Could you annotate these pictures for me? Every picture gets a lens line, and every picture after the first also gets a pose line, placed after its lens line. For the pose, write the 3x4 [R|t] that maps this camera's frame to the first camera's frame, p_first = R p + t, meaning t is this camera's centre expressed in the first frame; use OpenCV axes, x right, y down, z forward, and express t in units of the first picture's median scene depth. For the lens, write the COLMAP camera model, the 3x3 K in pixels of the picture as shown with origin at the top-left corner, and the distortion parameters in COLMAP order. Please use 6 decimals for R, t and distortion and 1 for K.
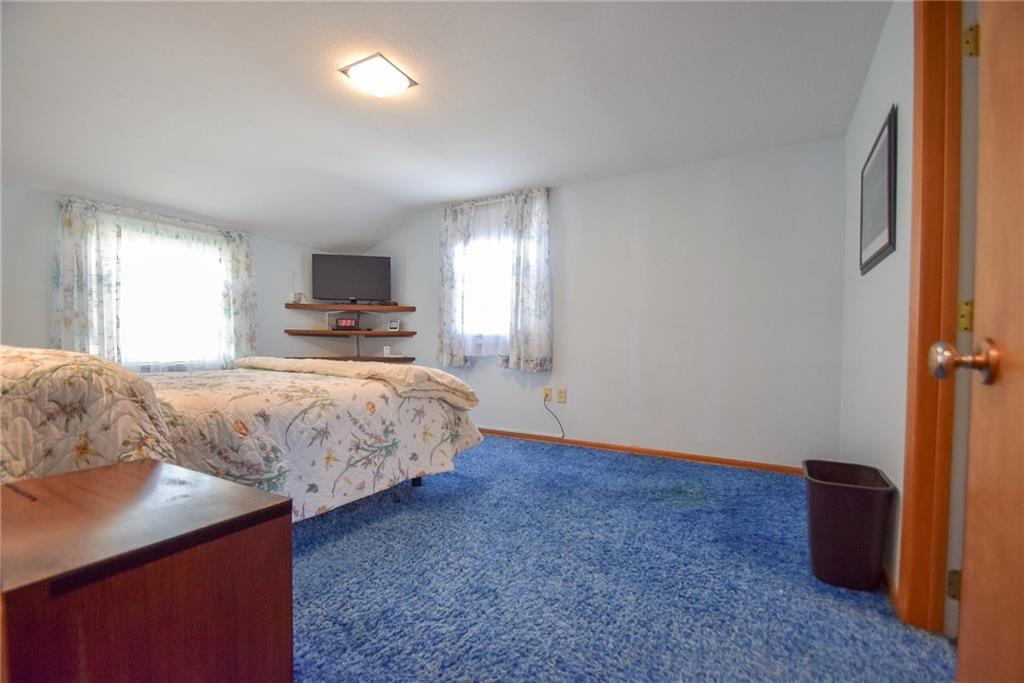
lens RADIAL K [[451.4, 0, 512.5], [0, 451.4, 341.4], [0, 0, 1]] dist [0.001764, -0.001349]
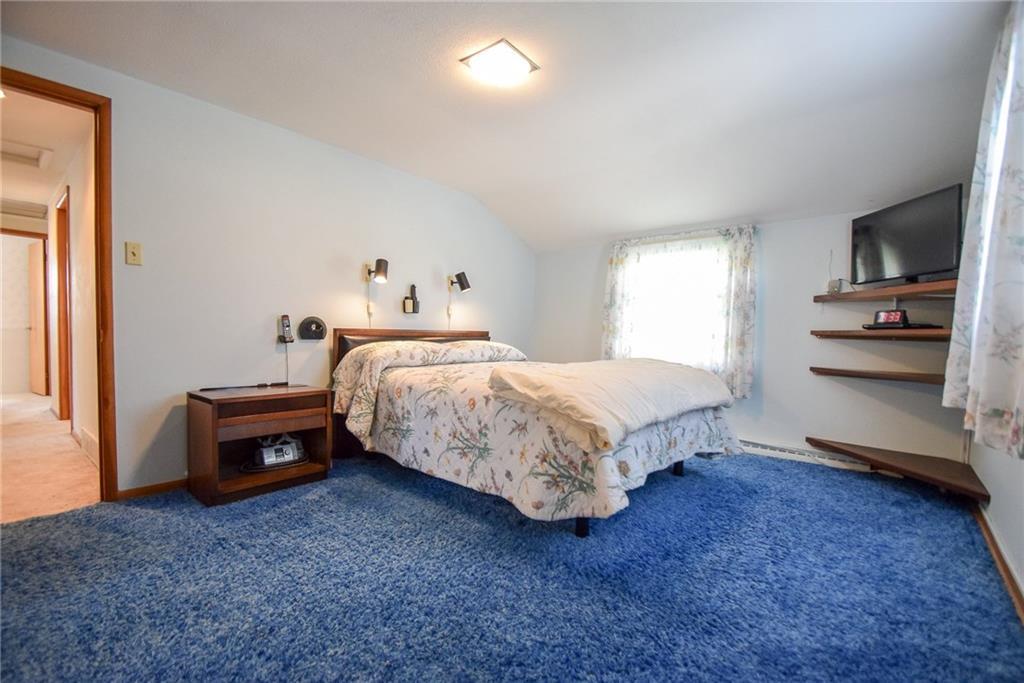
lens RADIAL K [[451.4, 0, 511.4], [0, 451.4, 338.6], [0, 0, 1]] dist [0.001764, -0.001349]
pose [[-0.176044, -0.003299, -0.984377, 0.670927], [-0.018530, 0.999828, -0.000037, -0.005134], [0.984208, 0.018234, -0.176075, 1.230244]]
